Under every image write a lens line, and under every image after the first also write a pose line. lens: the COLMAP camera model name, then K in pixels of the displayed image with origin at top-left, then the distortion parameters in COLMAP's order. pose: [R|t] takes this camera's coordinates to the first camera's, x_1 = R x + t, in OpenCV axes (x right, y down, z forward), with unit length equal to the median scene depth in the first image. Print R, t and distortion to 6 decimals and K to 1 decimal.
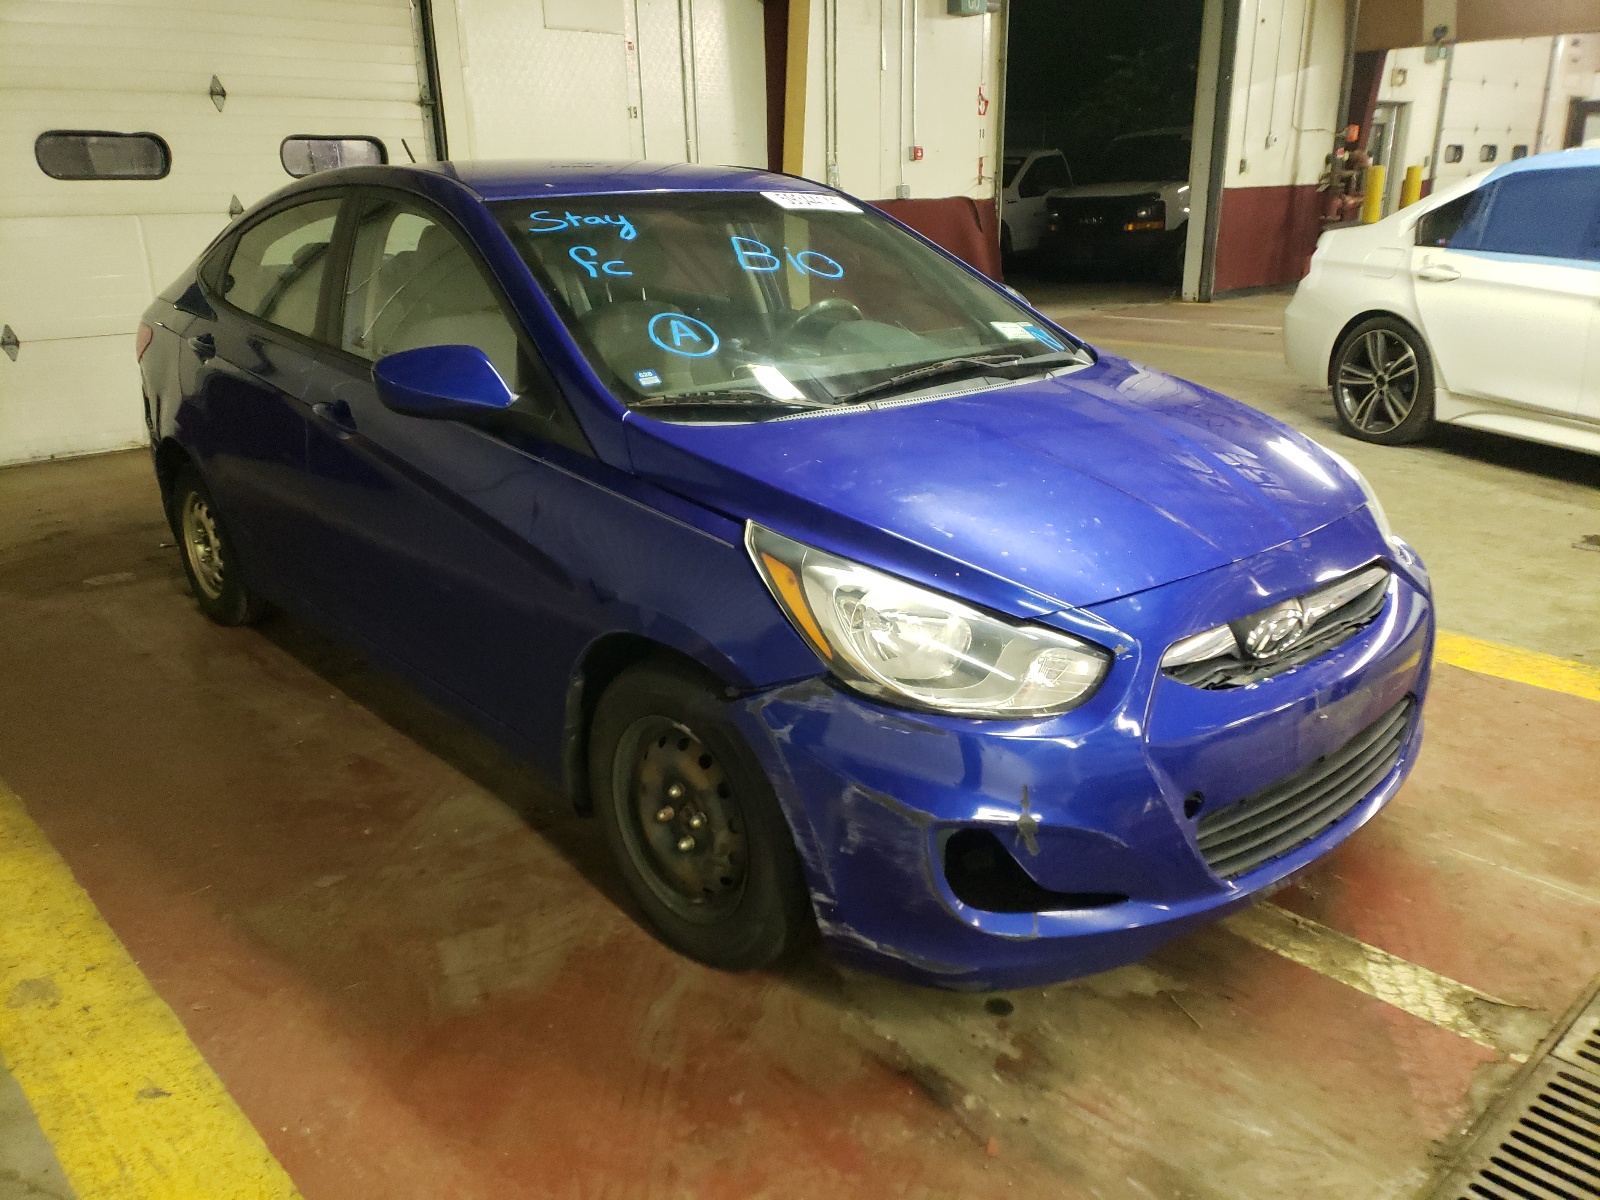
lens RADIAL K [[1230.0, 0, 800.0], [0, 1230.0, 600.0], [0, 0, 1]] dist [0.008015, 0.001525]
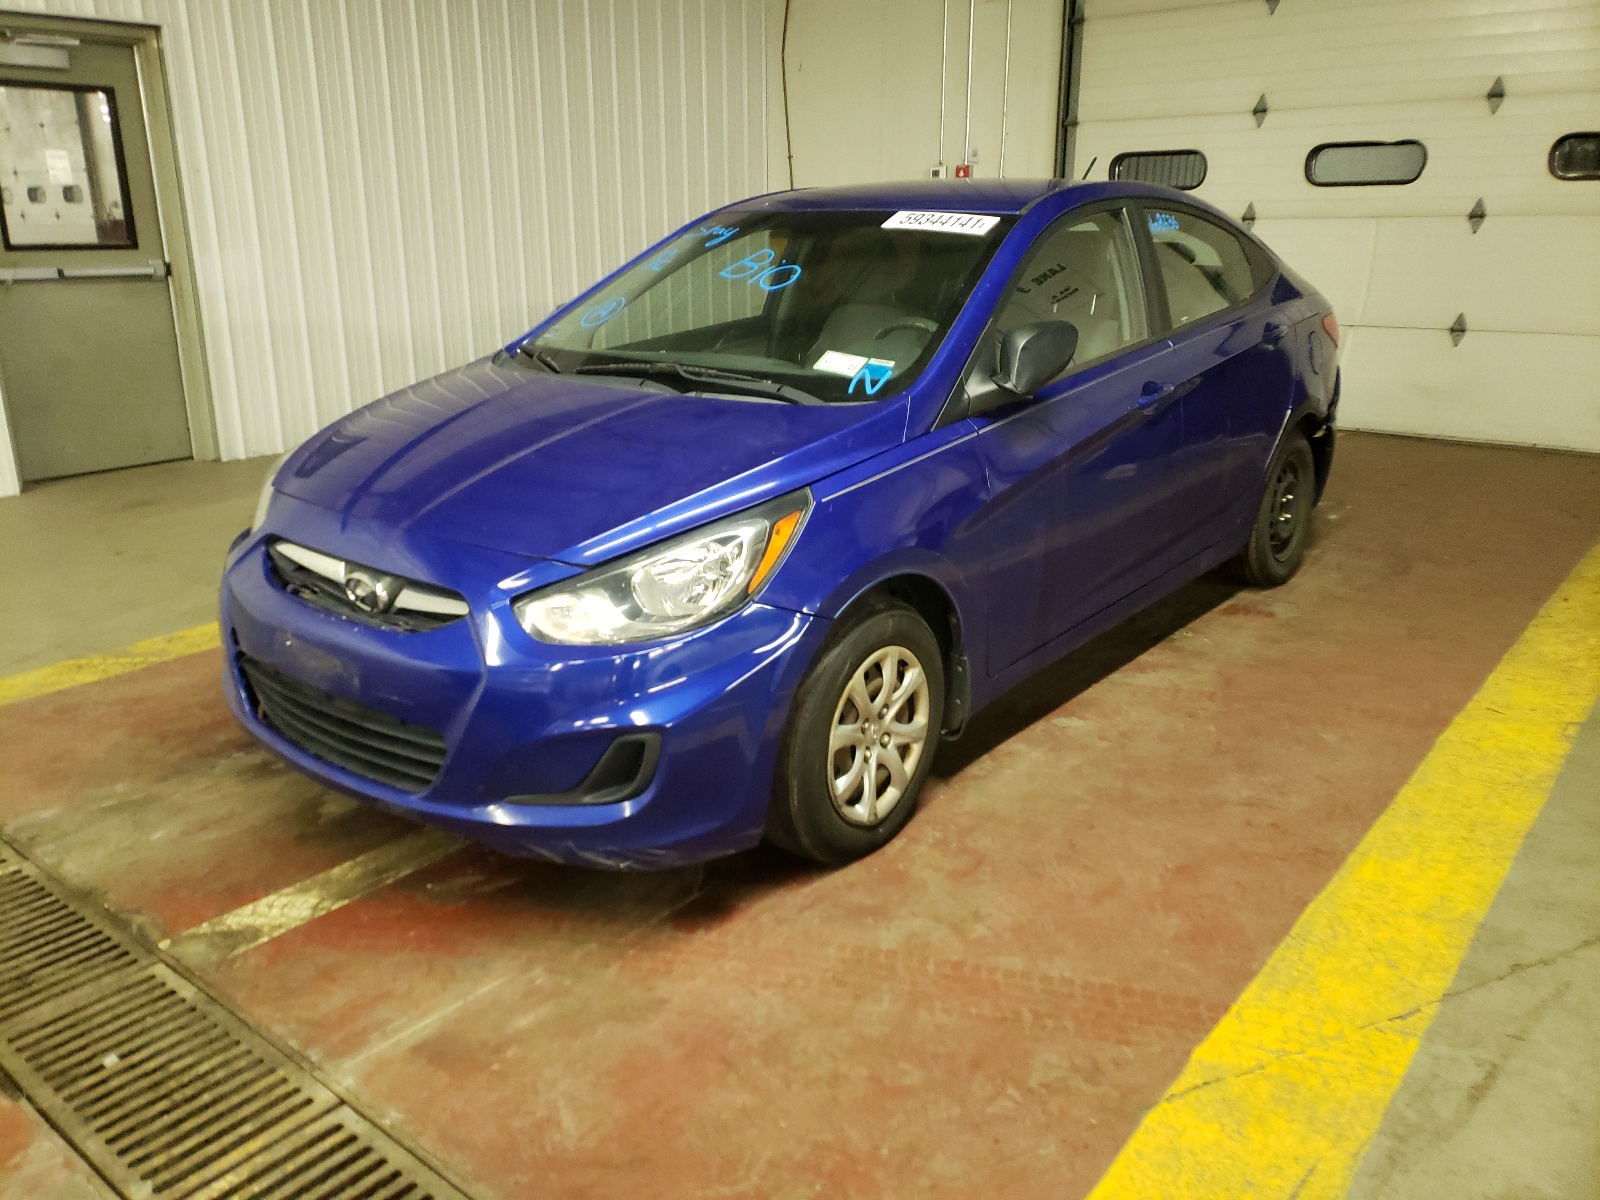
lens RADIAL K [[1291.6, 0, 800.0], [0, 1291.6, 600.0], [0, 0, 1]] dist [0.055029, 0.003844]
pose [[0.155533, 0.312676, -0.937040, 1.603972], [-0.326779, 0.911463, 0.249901, -0.406212], [0.932215, 0.267337, 0.243939, 1.073051]]
